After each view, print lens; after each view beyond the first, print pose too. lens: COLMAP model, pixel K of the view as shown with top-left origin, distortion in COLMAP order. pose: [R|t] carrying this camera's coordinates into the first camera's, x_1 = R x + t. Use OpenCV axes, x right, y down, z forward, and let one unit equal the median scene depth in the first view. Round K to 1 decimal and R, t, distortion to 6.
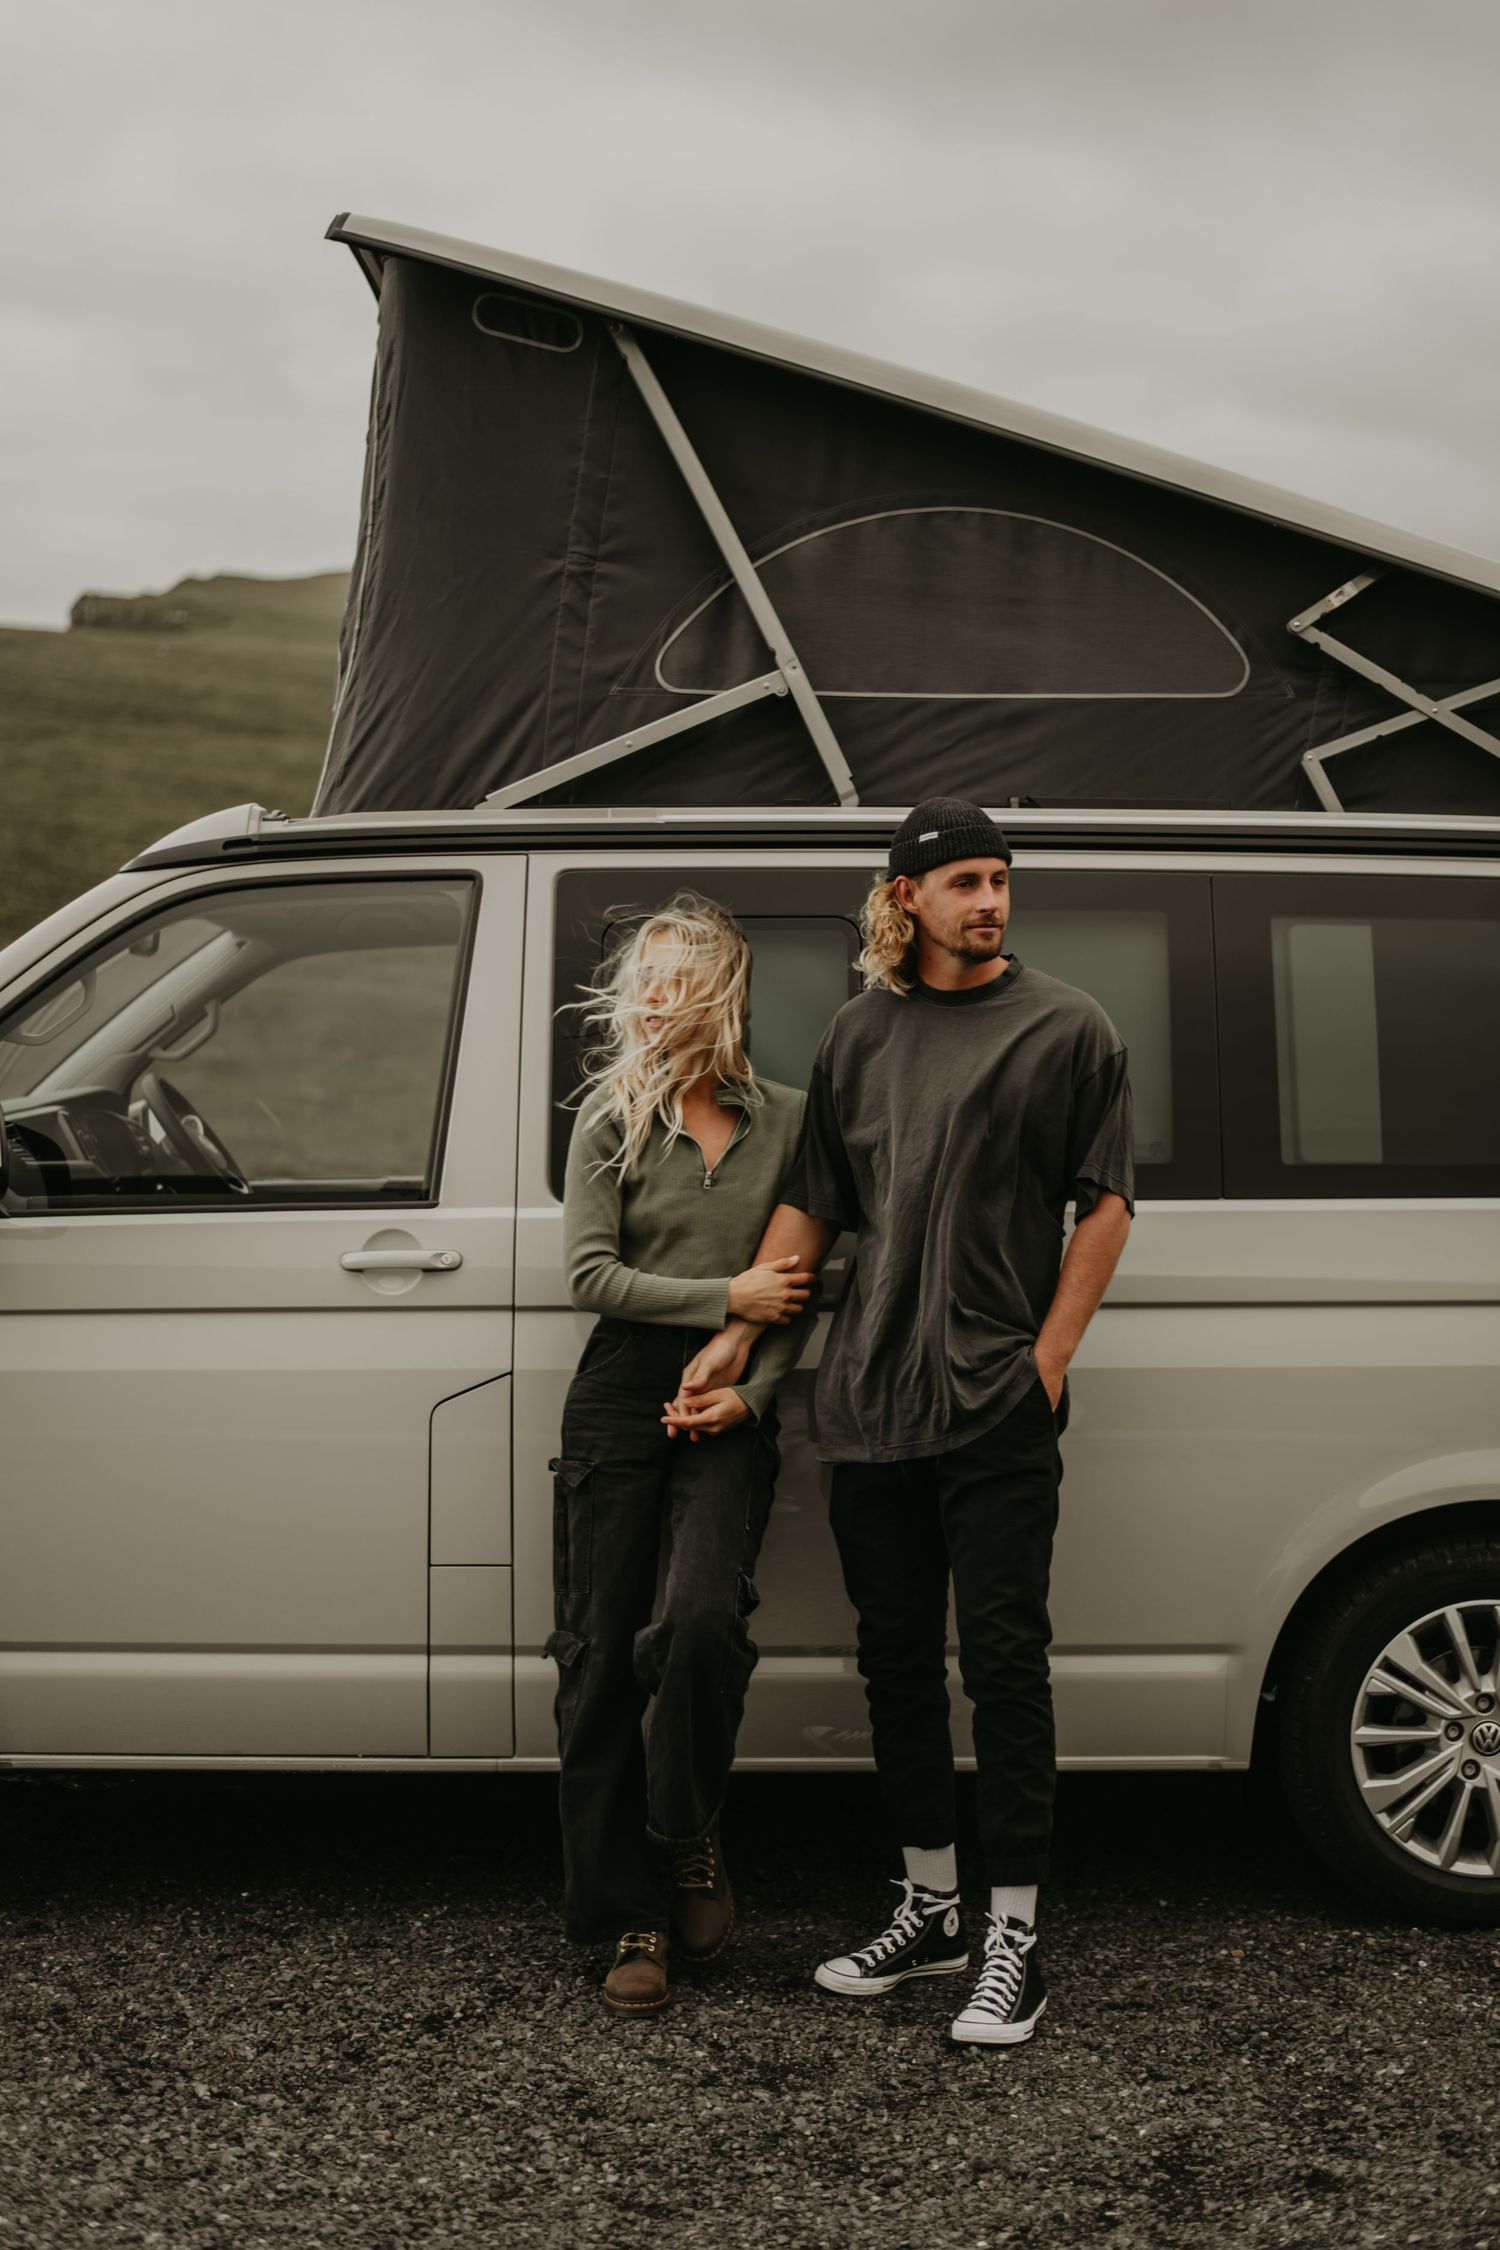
lens RADIAL K [[3244.3, 0, 740.0], [0, 3244.3, 1126.3], [0, 0, 1]] dist [-0.109201, 0.055833]
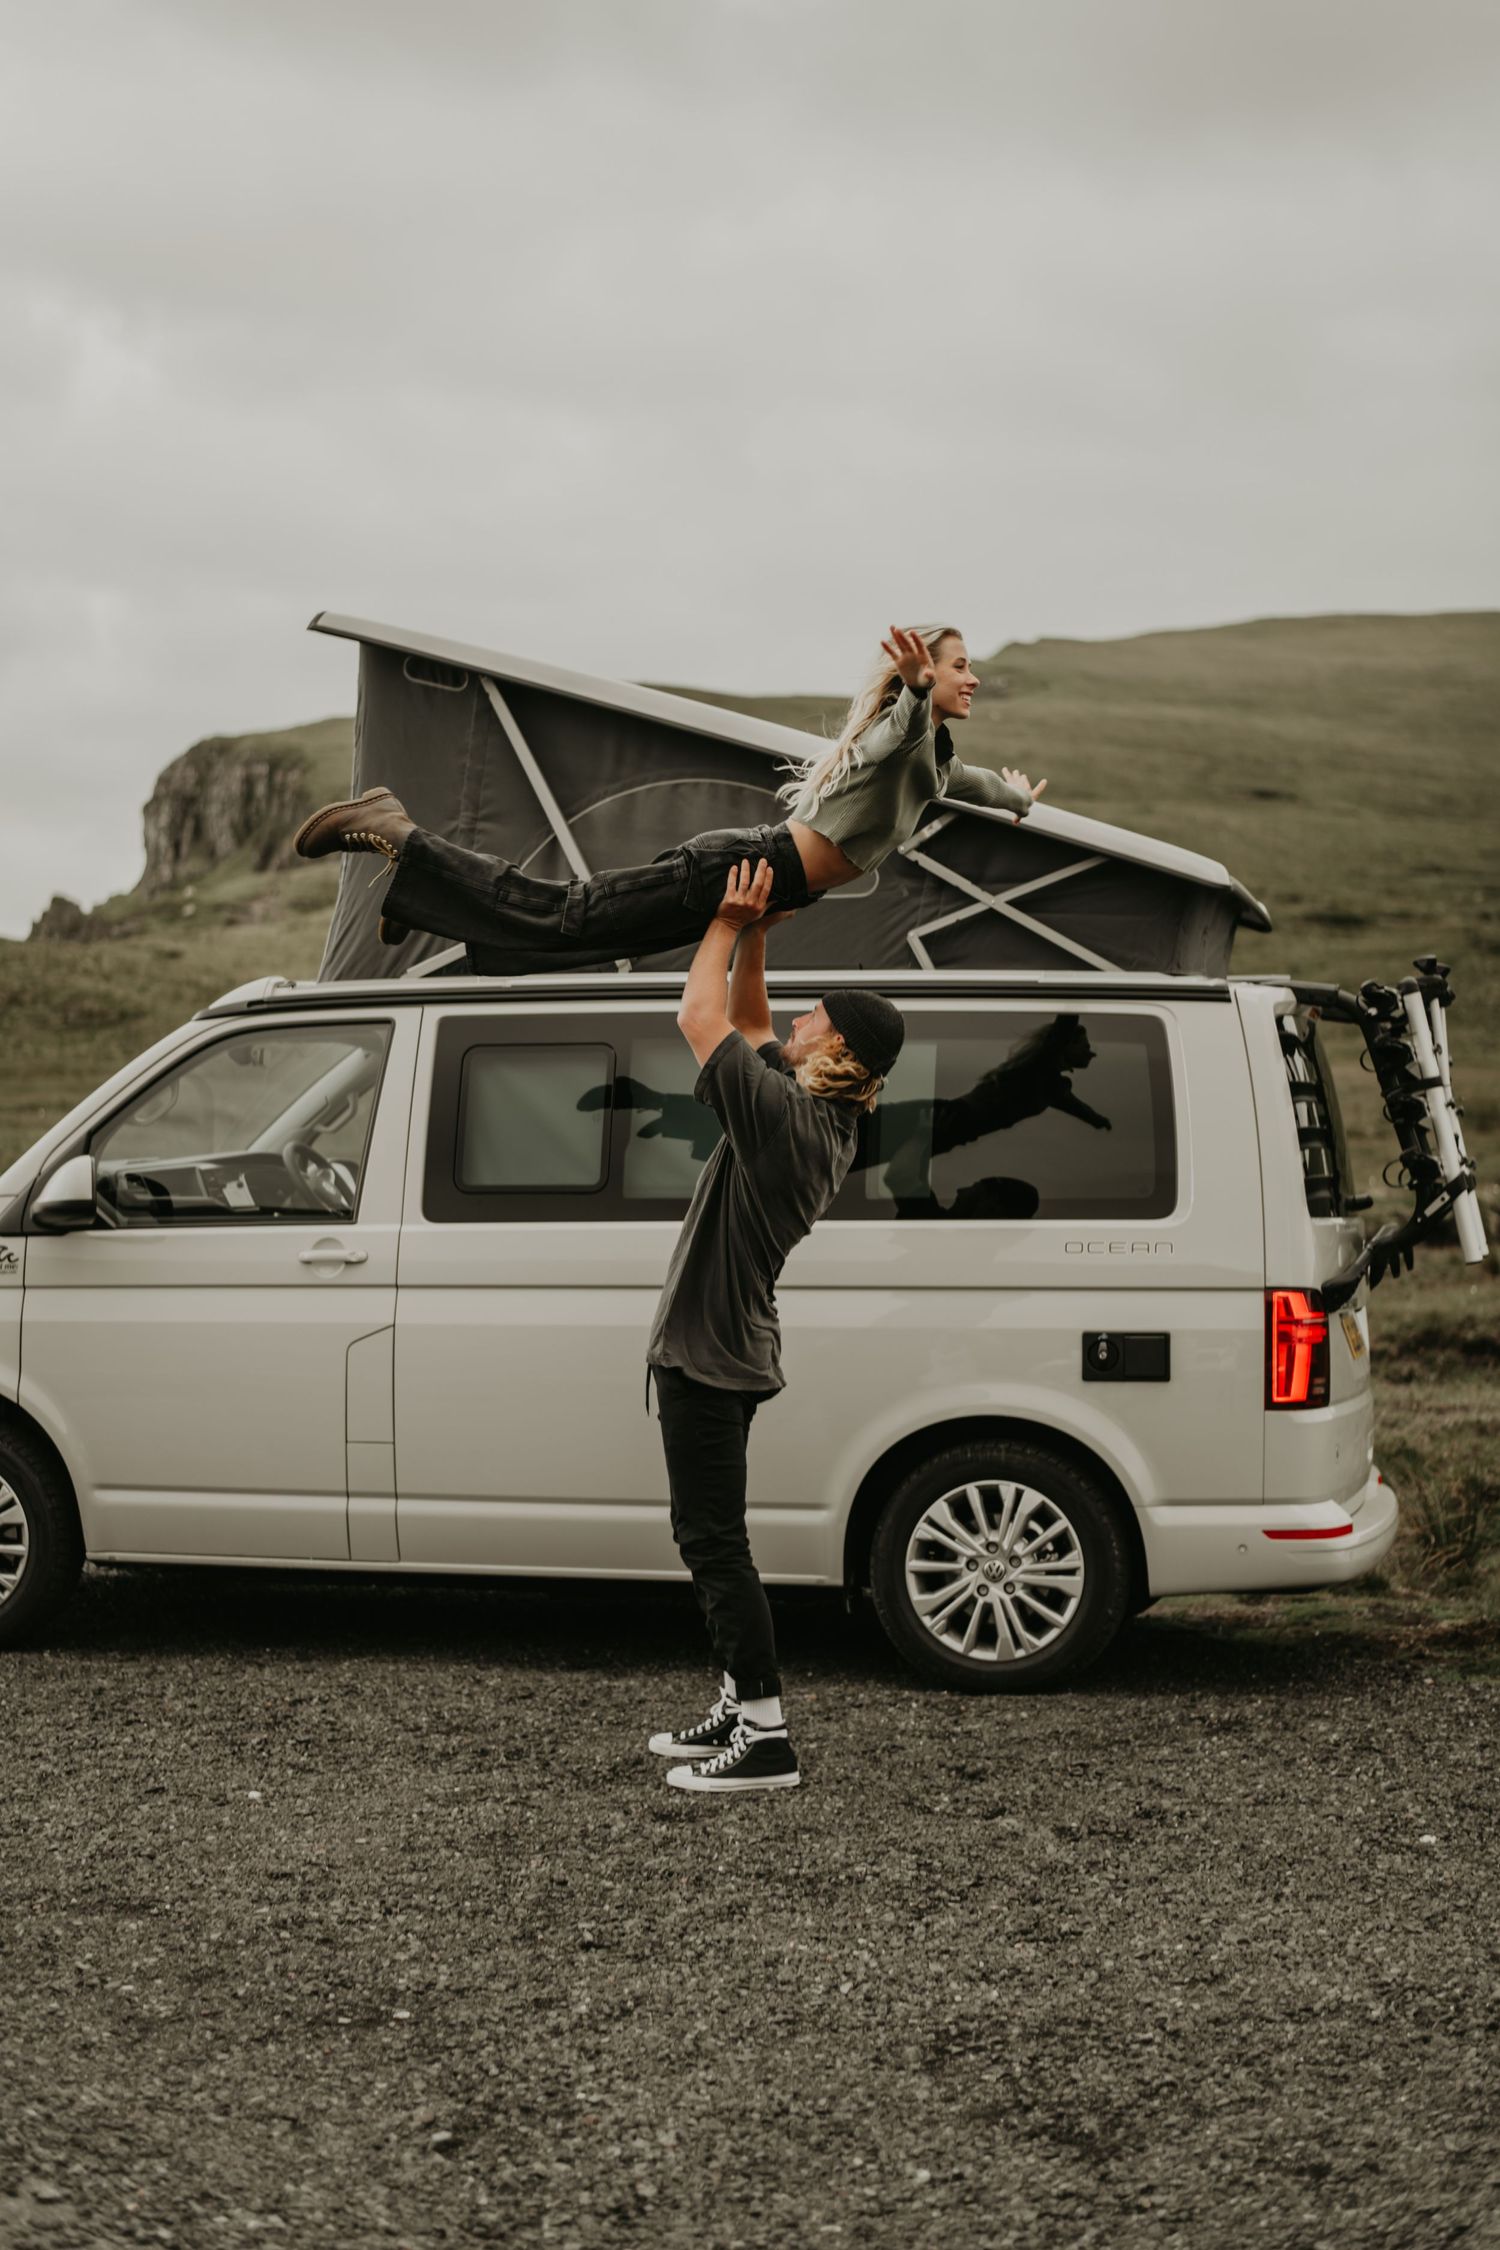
lens RADIAL K [[3244.3, 0, 740.0], [0, 3244.3, 1126.3], [0, 0, 1]] dist [-0.109201, 0.055833]
pose [[0.967903, -0.005259, -0.251268, 0.485029], [0.000743, 0.999837, -0.018066, 0.004857], [0.251322, 0.017299, 0.967749, -0.515248]]
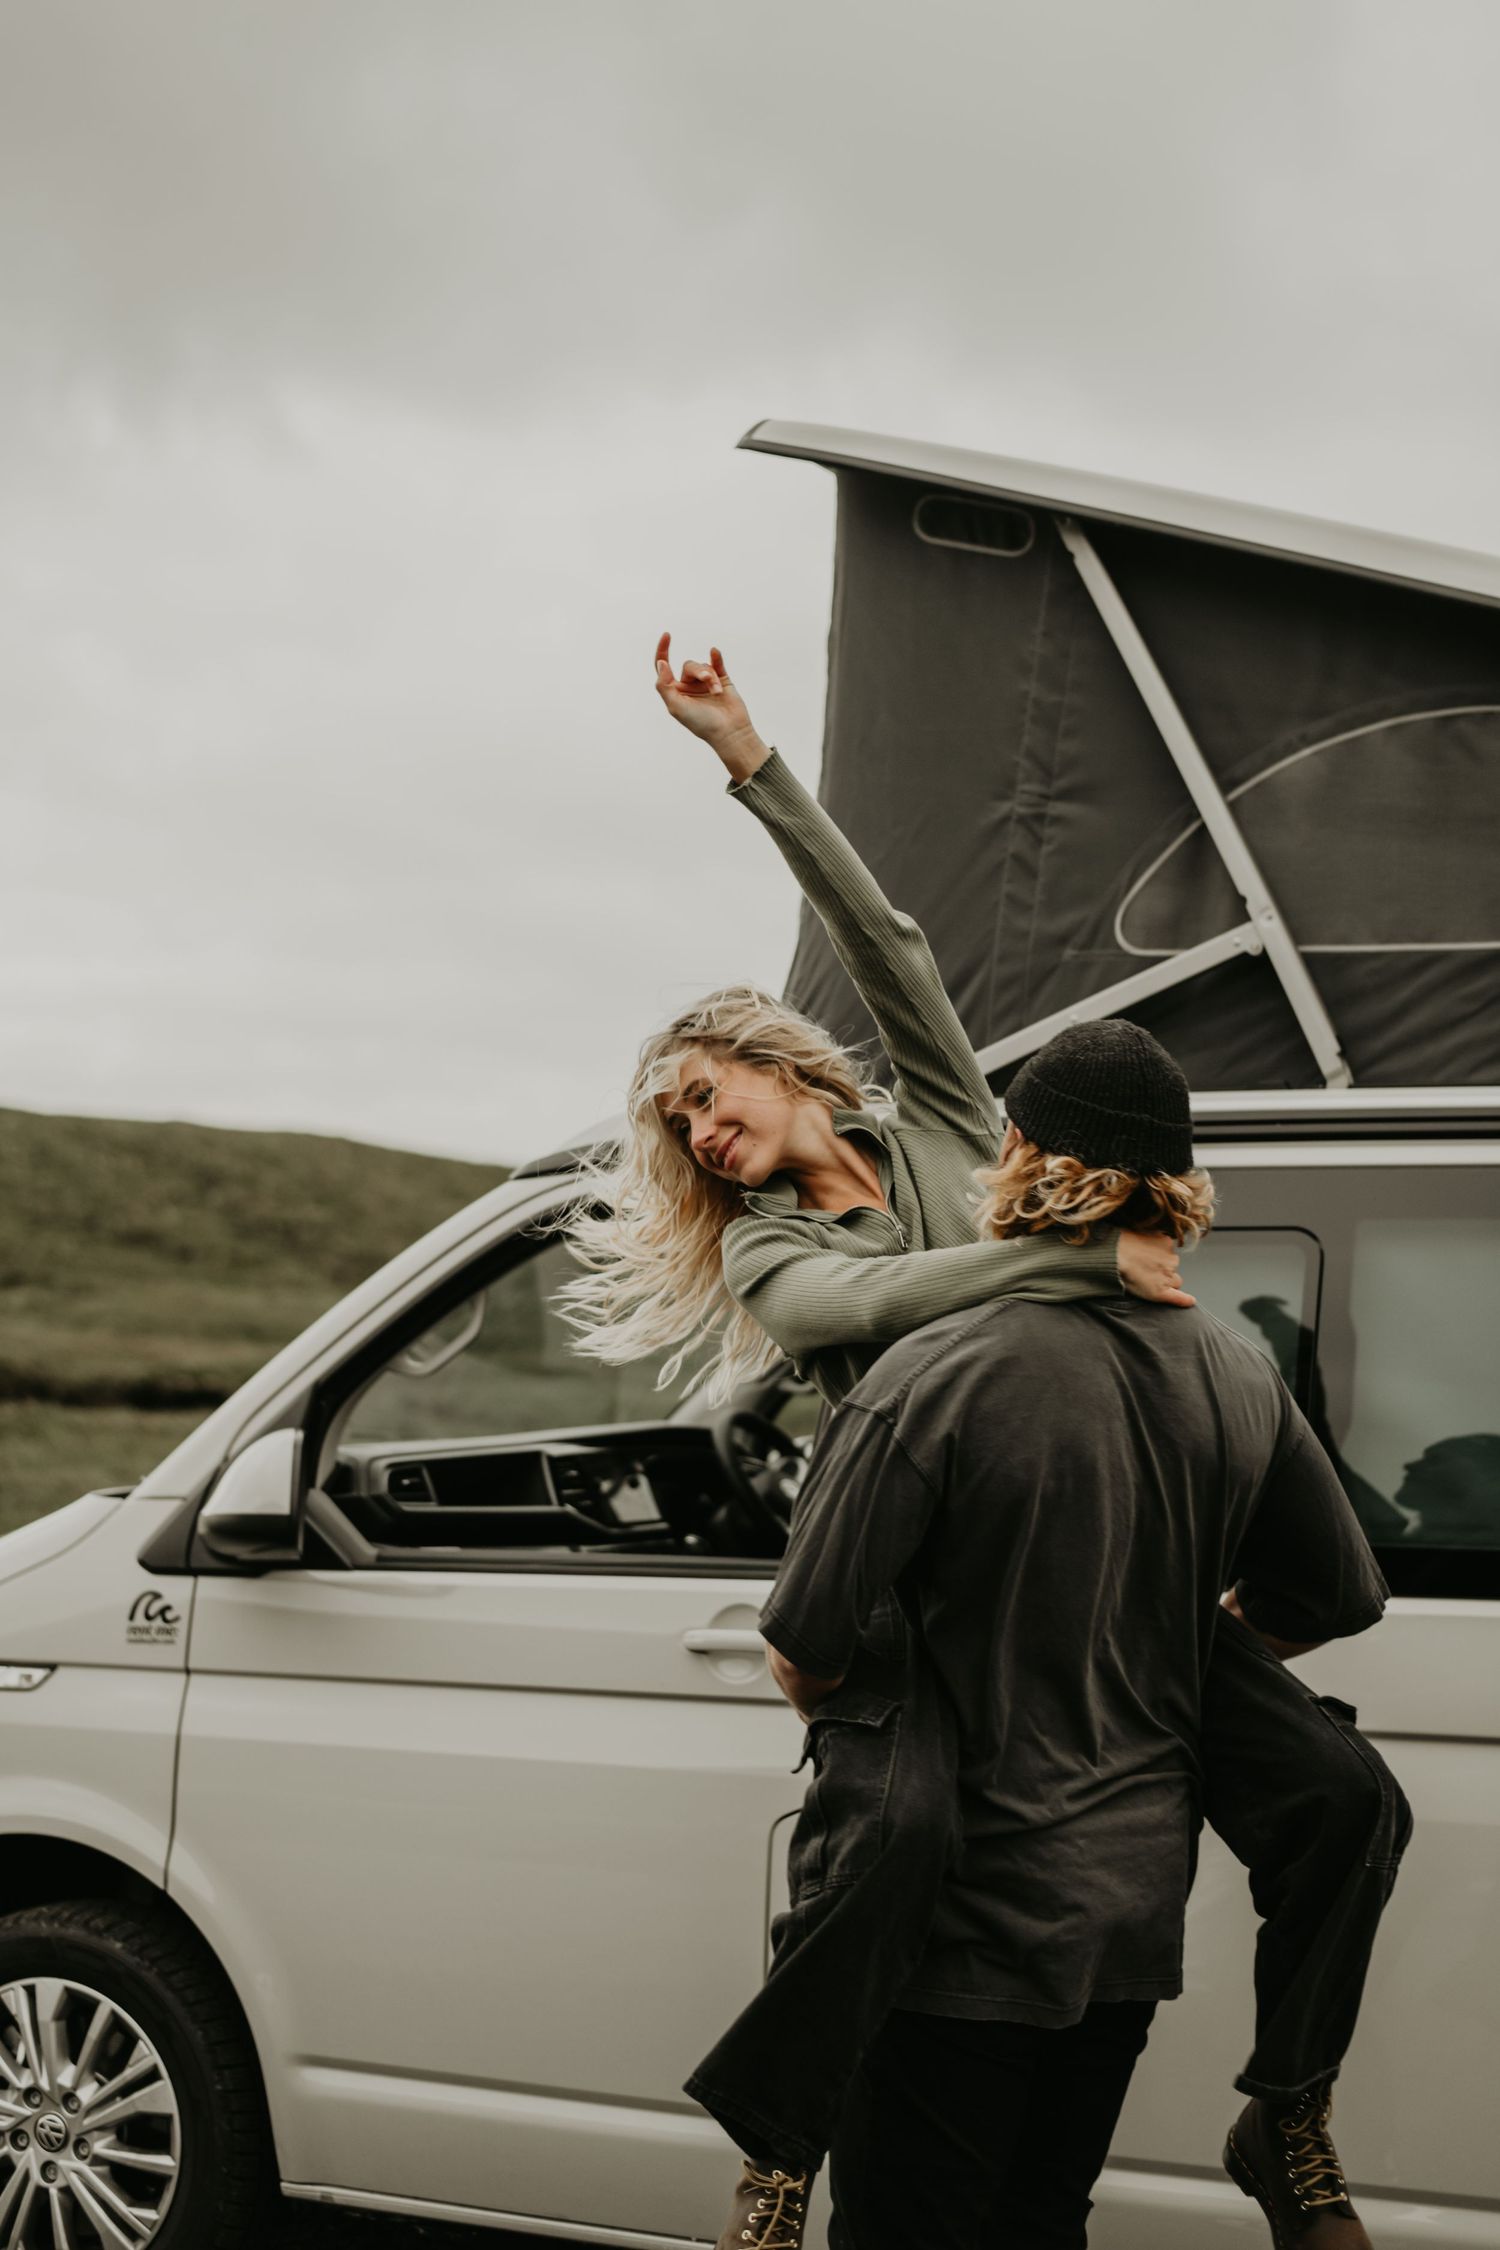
lens RADIAL K [[3358.3, 0, 695.8], [0, 3358.3, 1121.4], [0, 0, 1]] dist [-0.103617, 0.029199]
pose [[0.899412, -0.018306, -0.436718, 0.249265], [-0.025359, 0.995254, -0.093945, -0.010028], [0.436365, 0.095570, 0.894680, 0.200616]]
